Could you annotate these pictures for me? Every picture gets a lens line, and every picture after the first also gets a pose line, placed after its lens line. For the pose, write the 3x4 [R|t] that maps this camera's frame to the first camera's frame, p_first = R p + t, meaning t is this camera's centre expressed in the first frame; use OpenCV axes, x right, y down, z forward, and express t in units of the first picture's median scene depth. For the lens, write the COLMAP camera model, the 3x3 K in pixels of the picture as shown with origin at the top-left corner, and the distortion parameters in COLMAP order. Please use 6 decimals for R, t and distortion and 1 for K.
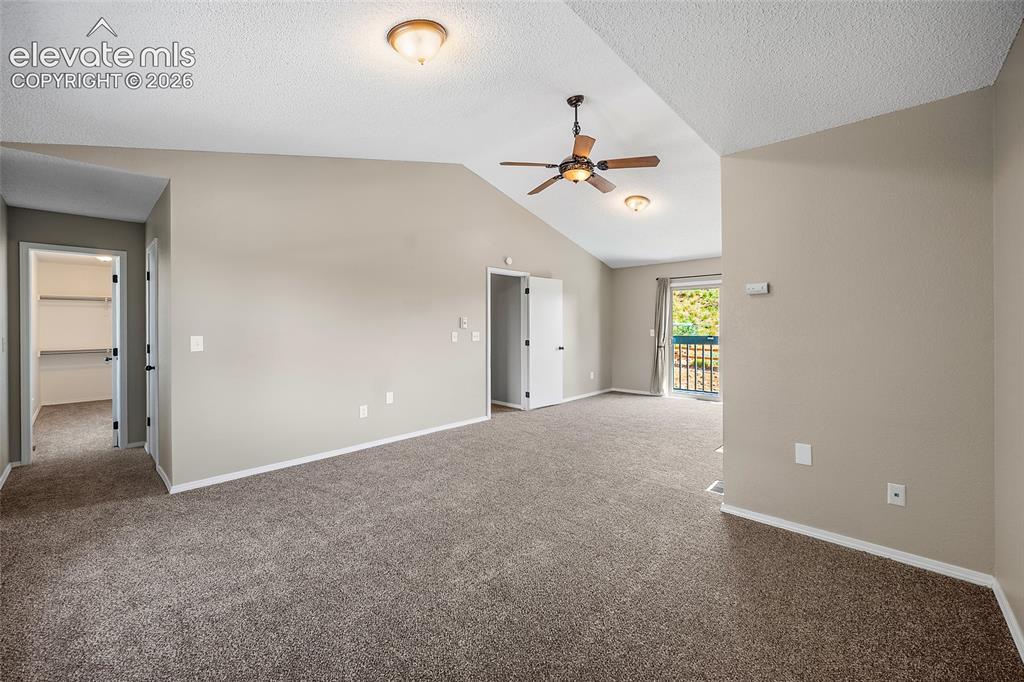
lens RADIAL K [[404.4, 0, 517.6], [0, 404.4, 334.2], [0, 0, 1]] dist [-0.003997, 0.001658]
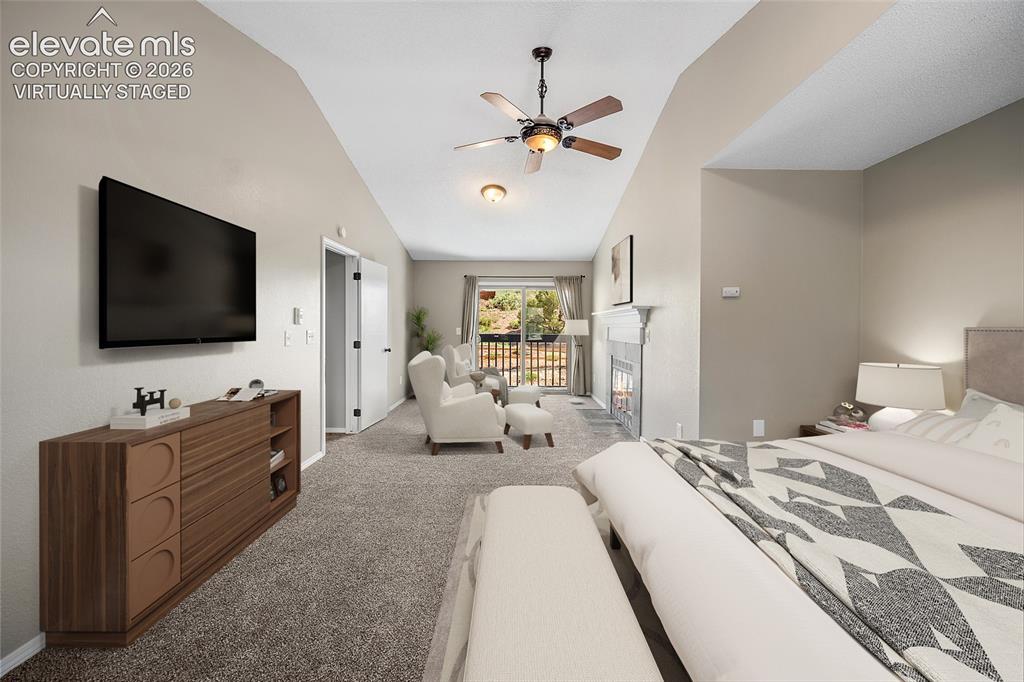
lens RADIAL K [[404.4, 0, 513.3], [0, 404.4, 335.8], [0, 0, 1]] dist [-0.003997, 0.001658]
pose [[0.732320, -0.008344, 0.680910, -0.281124], [0.004187, 0.999961, 0.007751, 0.000328], [-0.680948, -0.002826, 0.732326, 0.249602]]
